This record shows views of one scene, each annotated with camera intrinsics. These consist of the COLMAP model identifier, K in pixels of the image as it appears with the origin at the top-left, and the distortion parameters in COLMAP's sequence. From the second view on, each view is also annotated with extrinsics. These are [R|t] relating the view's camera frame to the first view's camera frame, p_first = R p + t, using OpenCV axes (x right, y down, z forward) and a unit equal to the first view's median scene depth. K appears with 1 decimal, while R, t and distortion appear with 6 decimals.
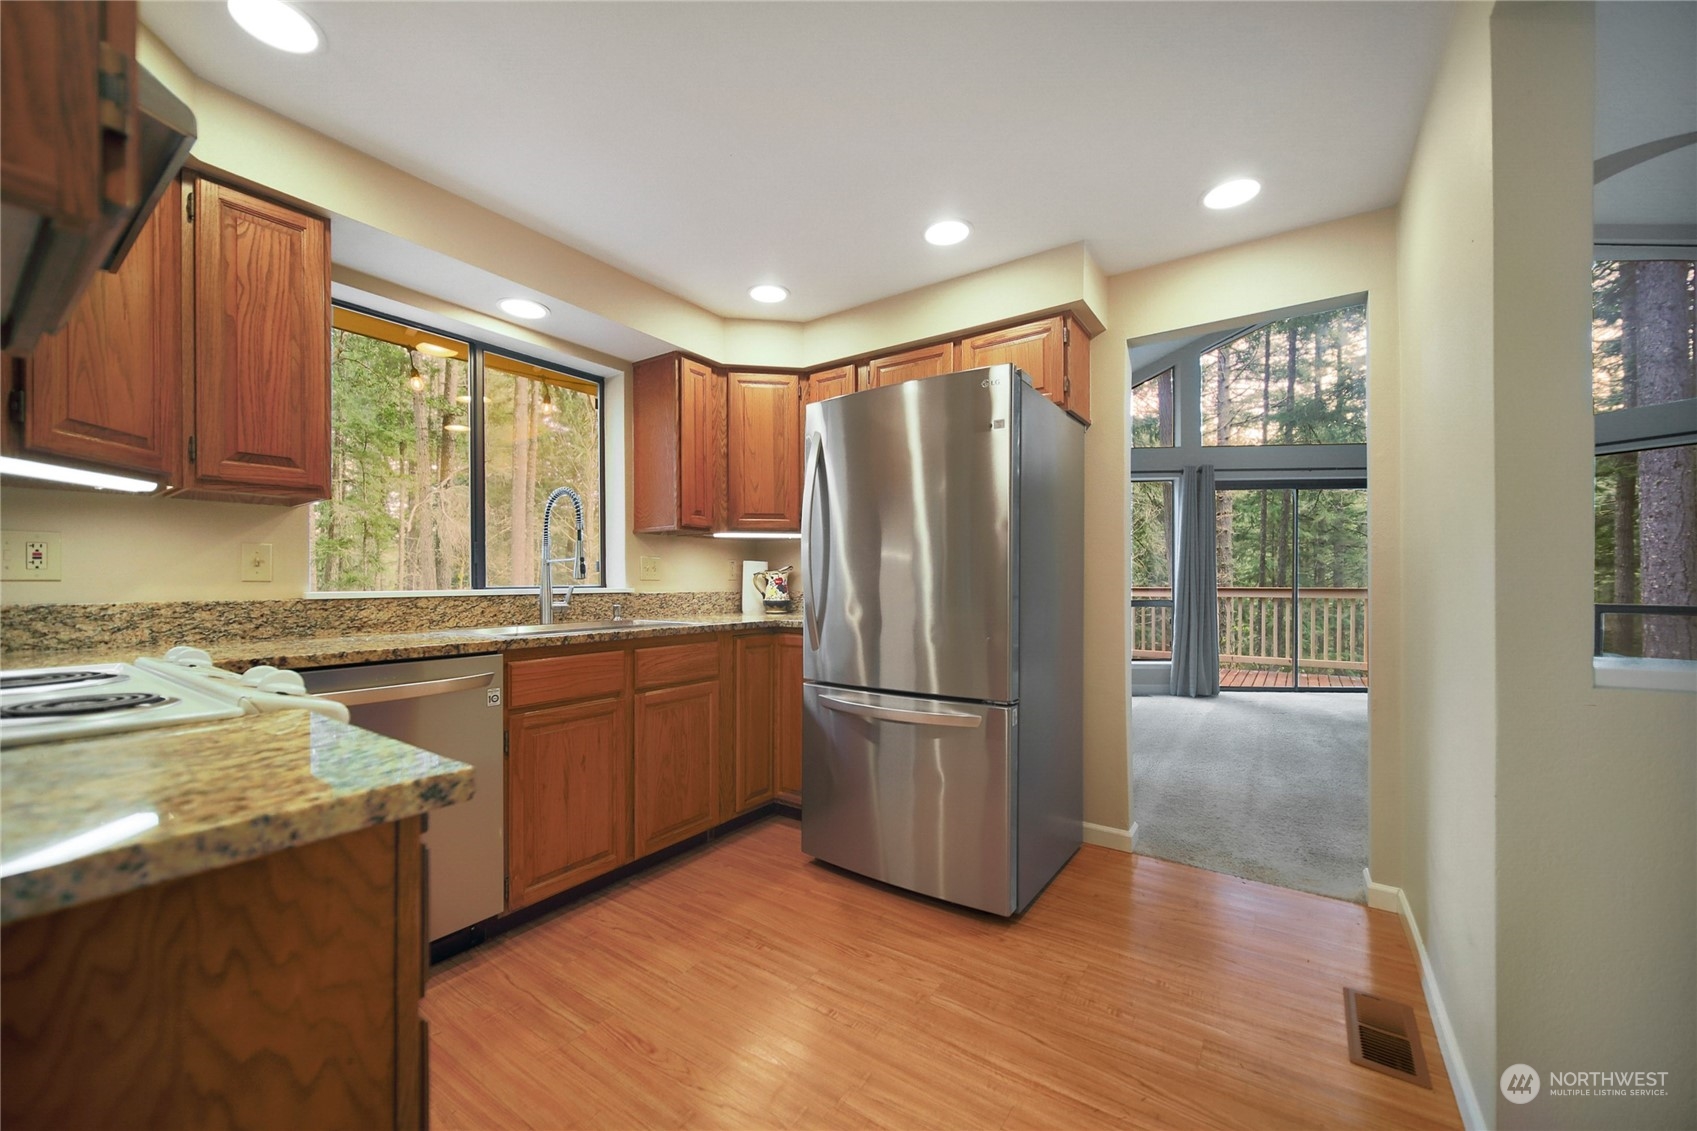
lens RADIAL K [[645.1, 0, 841.8], [0, 645.1, 581.0], [0, 0, 1]] dist [0.012215, 0.000100]
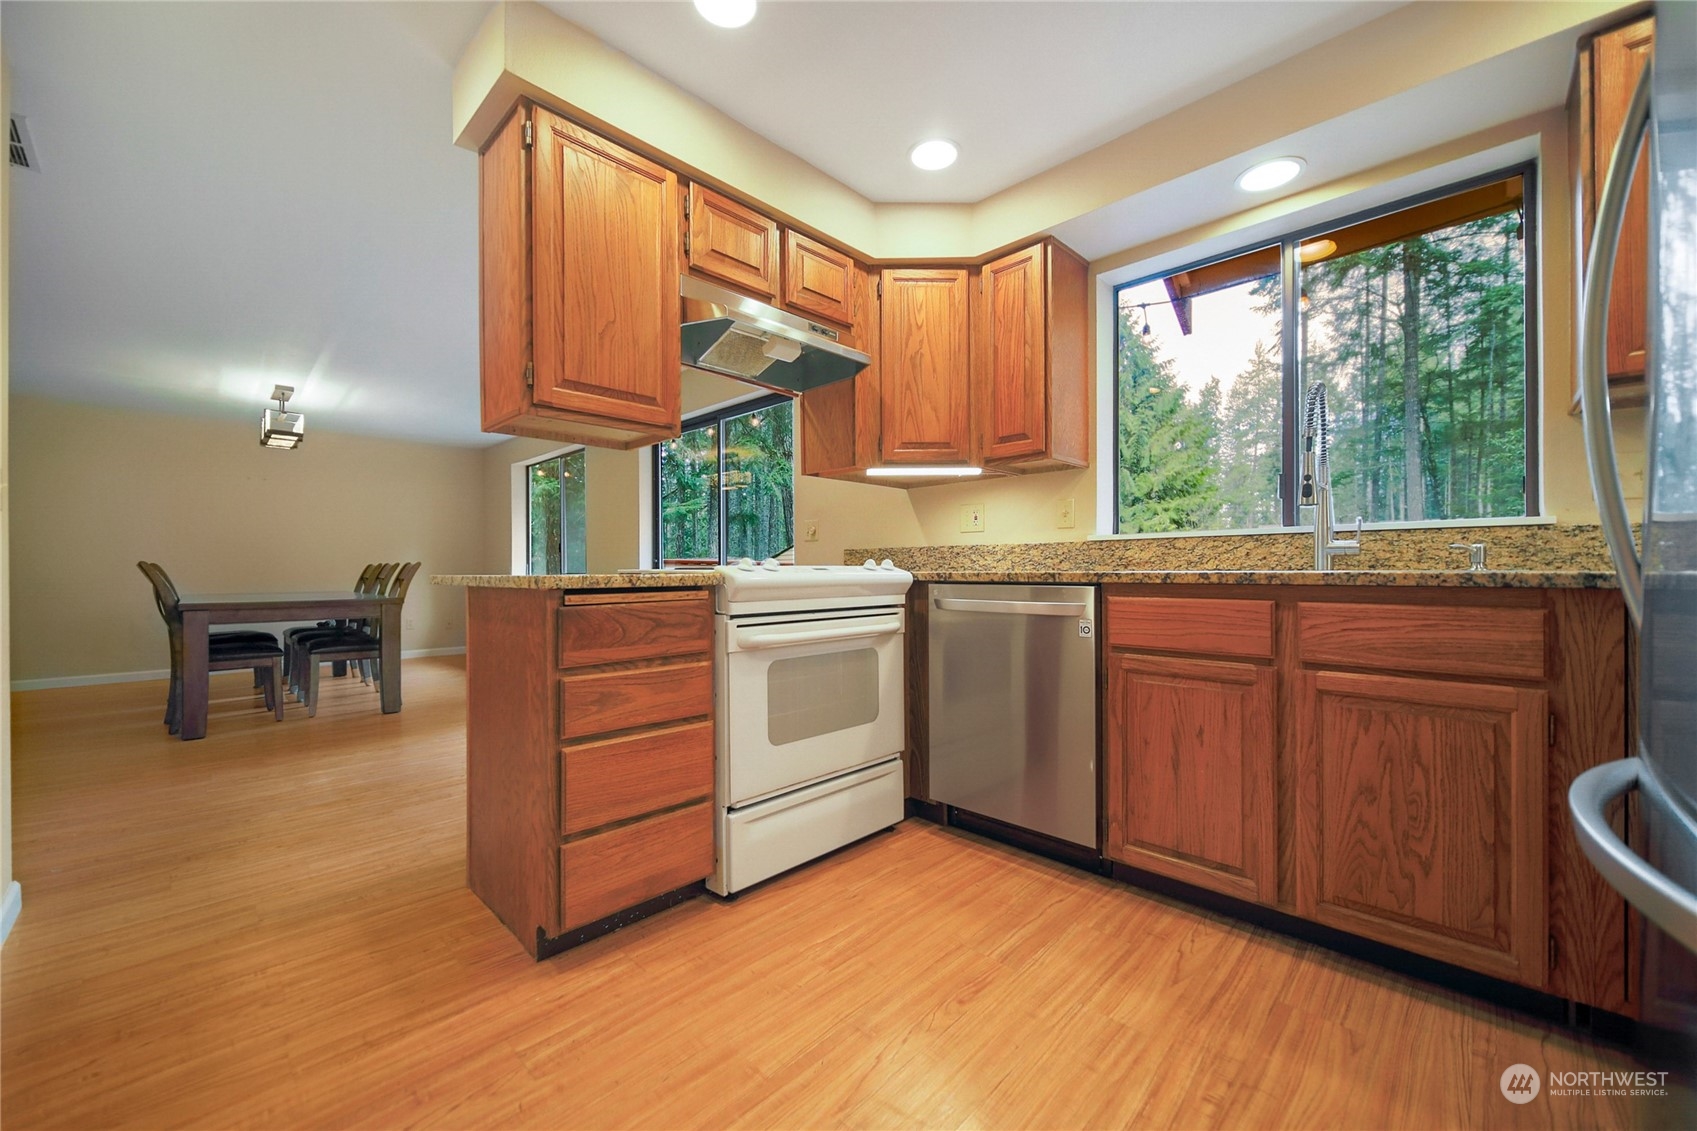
lens RADIAL K [[668.1, 0, 845.3], [0, 668.1, 570.3], [0, 0, 1]] dist [0.002775, 0.000162]
pose [[-0.163976, 0.001508, -0.986463, 0.519089], [0.004973, 0.999987, 0.000702, 0.082918], [0.986452, -0.004790, -0.163981, 0.767994]]
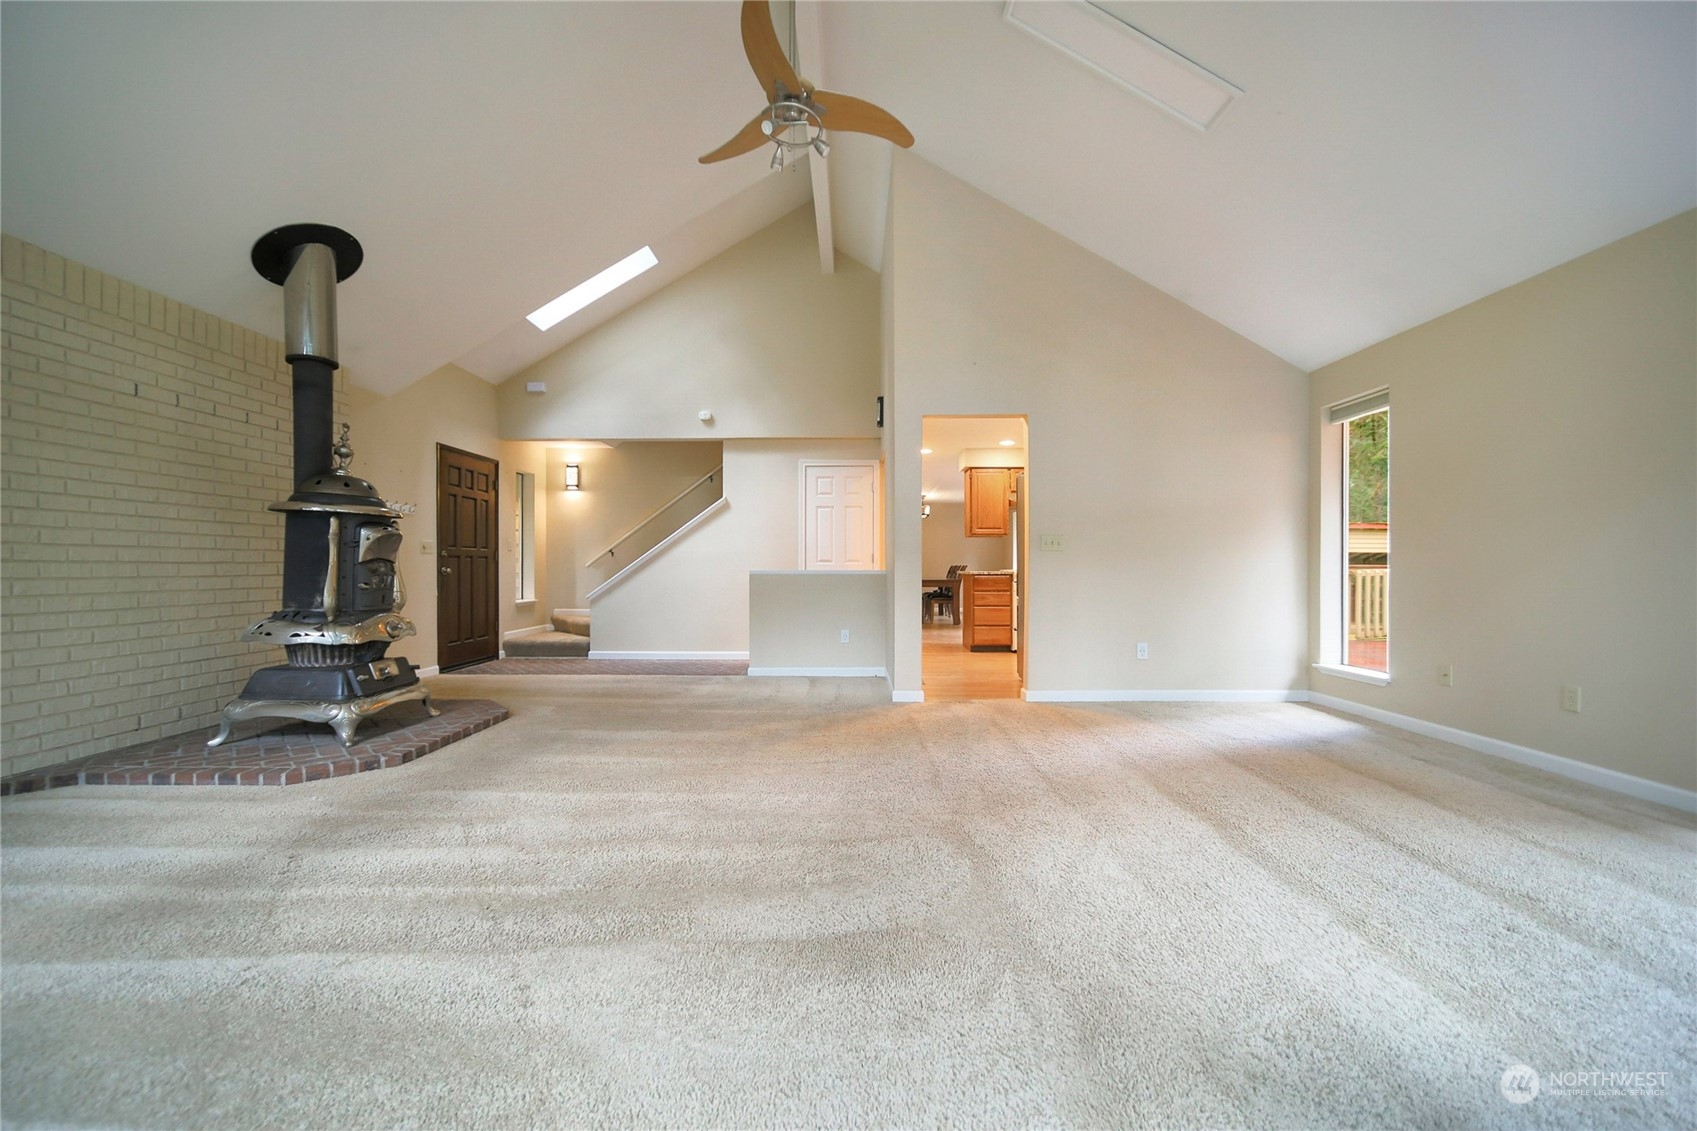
lens RADIAL K [[651.2, 0, 848.5], [0, 651.2, 565.5], [0, 0, 1]] dist [0.001108, 0.000198]
pose [[-0.820094, -0.002838, -0.572221, 1.491326], [-0.002653, 0.999996, -0.001157, 0.072293], [0.572222, 0.000569, -0.820099, 1.830856]]
